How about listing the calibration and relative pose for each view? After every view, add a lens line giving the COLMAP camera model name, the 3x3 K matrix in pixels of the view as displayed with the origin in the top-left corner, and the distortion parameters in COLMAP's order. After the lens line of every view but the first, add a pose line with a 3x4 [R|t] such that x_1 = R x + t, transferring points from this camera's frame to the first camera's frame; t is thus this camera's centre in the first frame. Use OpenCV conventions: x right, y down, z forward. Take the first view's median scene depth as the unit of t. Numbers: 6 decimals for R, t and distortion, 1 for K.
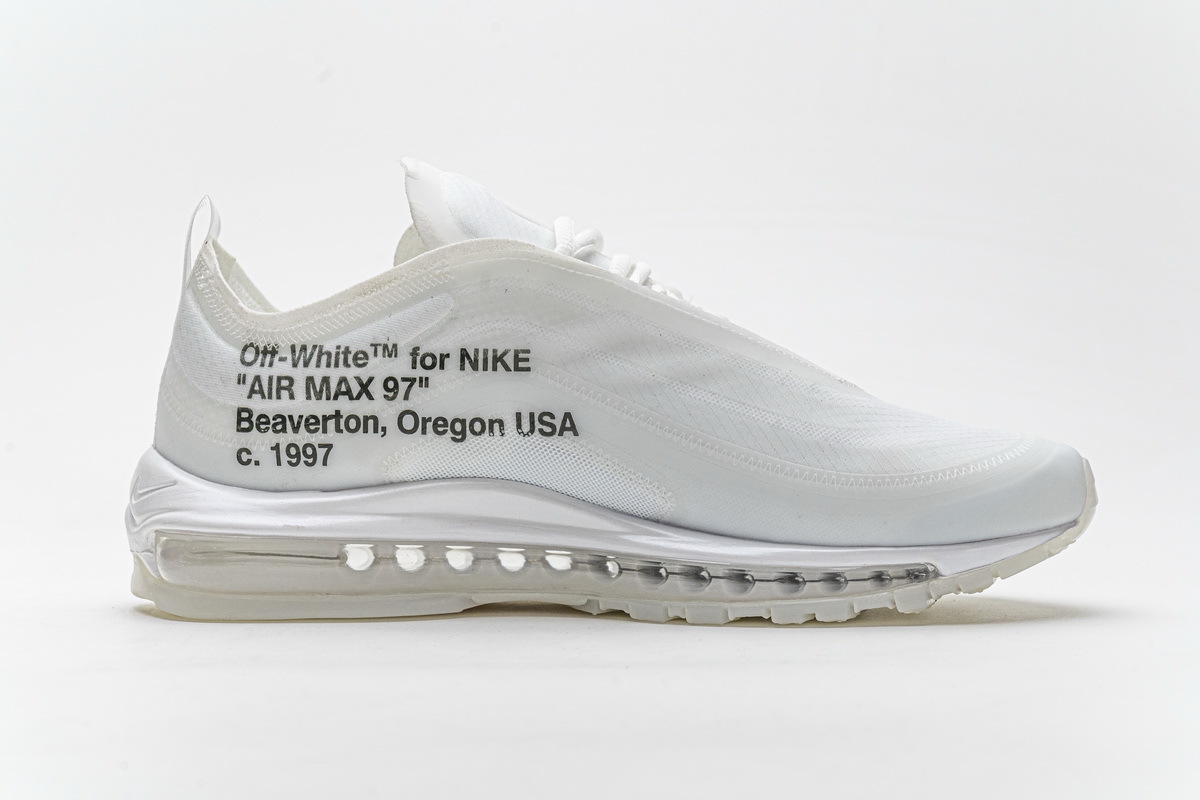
lens RADIAL K [[2599.1, 0, 604.8], [0, 2599.1, 404.6], [0, 0, 1]] dist [-0.007098, 0.000000]
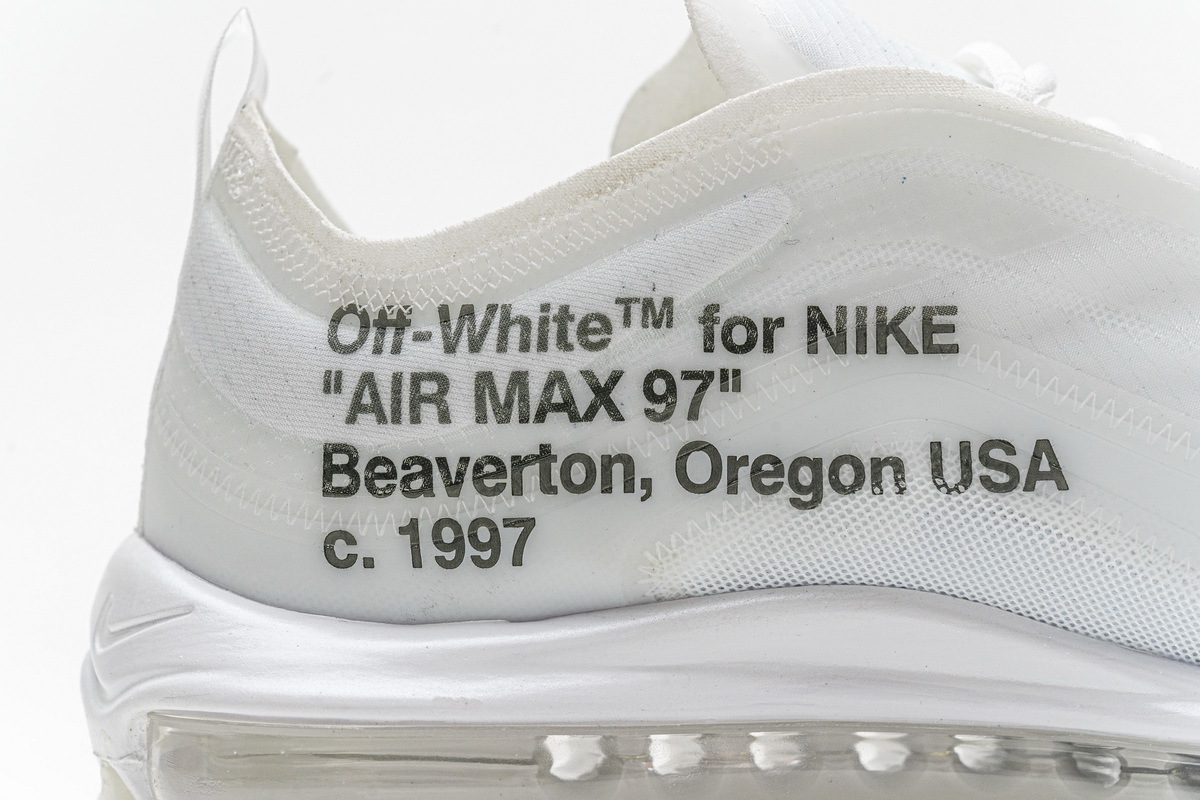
lens RADIAL K [[2599.1, 0, 594.9], [0, 2599.1, 394.4], [0, 0, 1]] dist [-0.007098, 0.000000]
pose [[0.999487, -0.018000, 0.026478, -0.105772], [0.018991, 0.999110, -0.037657, 0.010781], [-0.025776, 0.038140, 0.998940, 0.537998]]
